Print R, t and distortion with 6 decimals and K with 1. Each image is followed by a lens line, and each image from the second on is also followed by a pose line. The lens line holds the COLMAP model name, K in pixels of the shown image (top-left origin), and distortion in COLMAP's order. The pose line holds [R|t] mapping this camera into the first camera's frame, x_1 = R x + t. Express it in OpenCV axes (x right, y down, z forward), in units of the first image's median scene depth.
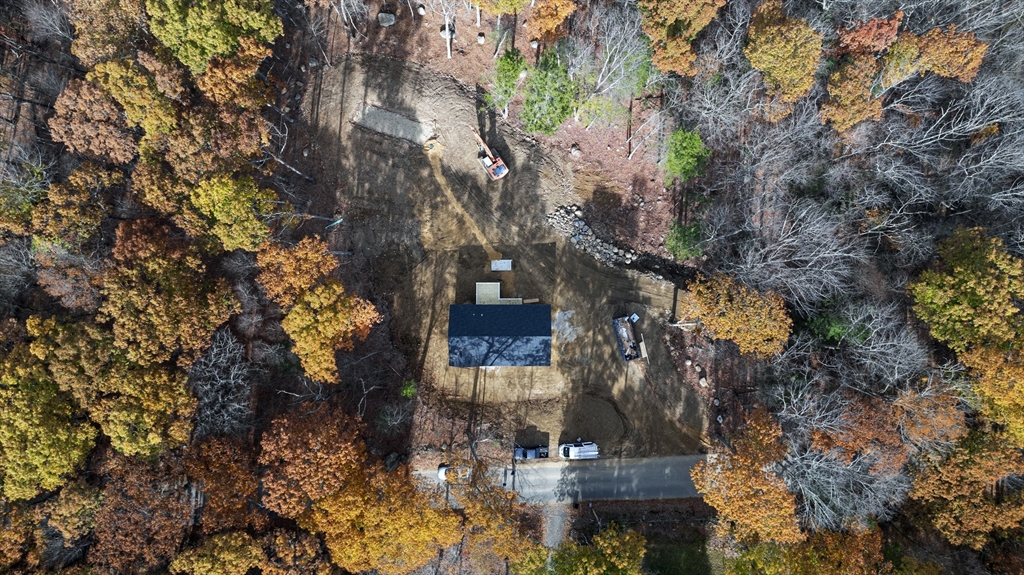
lens RADIAL K [[716.7, 0, 513.9], [0, 716.7, 288.7], [0, 0, 1]] dist [-0.025505, 0.000121]
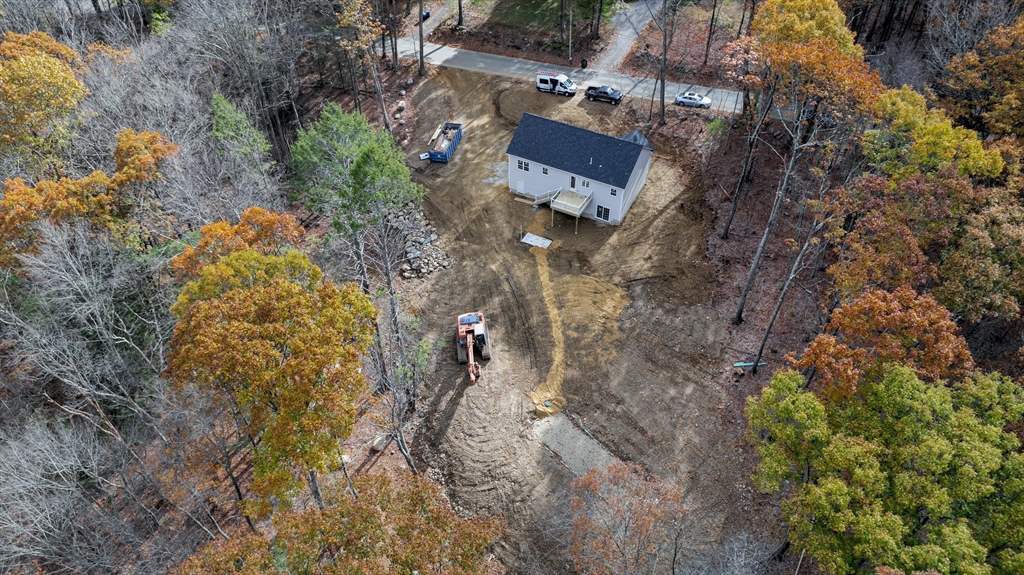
lens RADIAL K [[716.7, 0, 513.9], [0, 716.7, 288.7], [0, 0, 1]] dist [-0.025505, 0.000121]
pose [[-0.876019, -0.337732, 0.344280, -0.263062], [0.482267, -0.608846, 0.629861, -0.527394], [-0.003111, 0.717805, 0.696237, 0.529086]]
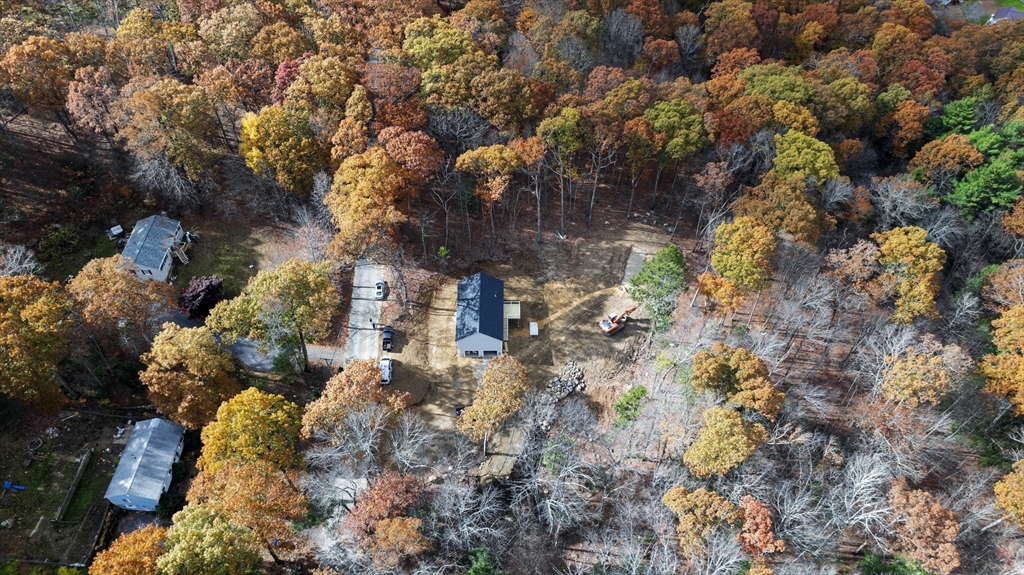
lens RADIAL K [[716.7, 0, 513.9], [0, 716.7, 288.7], [0, 0, 1]] dist [-0.025505, 0.000121]
pose [[0.006332, 0.764267, -0.644868, 0.757249], [-0.999946, 0.010184, 0.002251, -0.000402], [0.008288, 0.644819, 0.764290, -0.033460]]
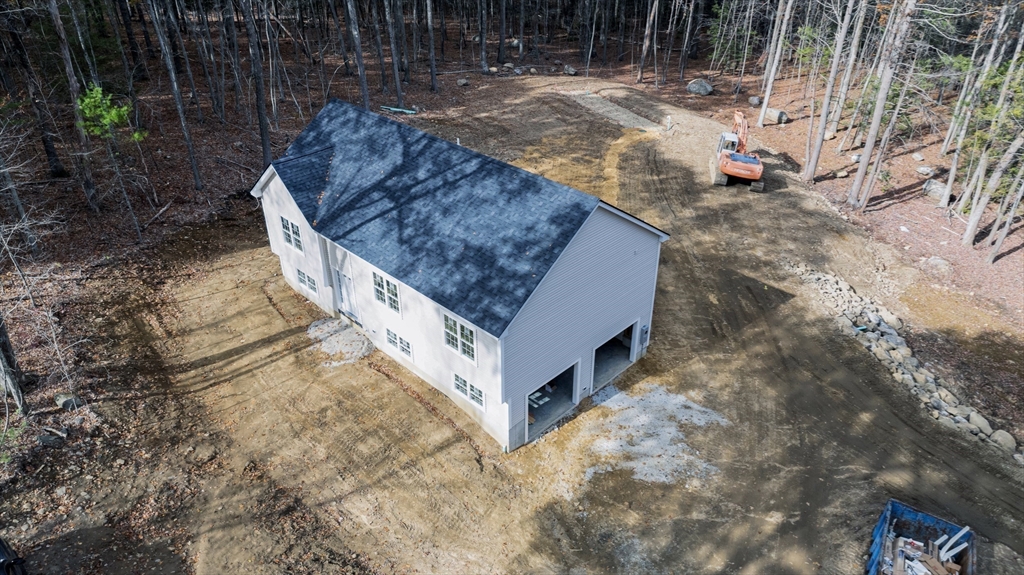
lens RADIAL K [[716.7, 0, 513.9], [0, 716.7, 288.7], [0, 0, 1]] dist [-0.025505, 0.000121]
pose [[0.712836, 0.378364, -0.590513, 0.153414], [-0.701307, 0.377632, -0.604618, 0.208577], [-0.005769, 0.845124, 0.534539, 0.832199]]
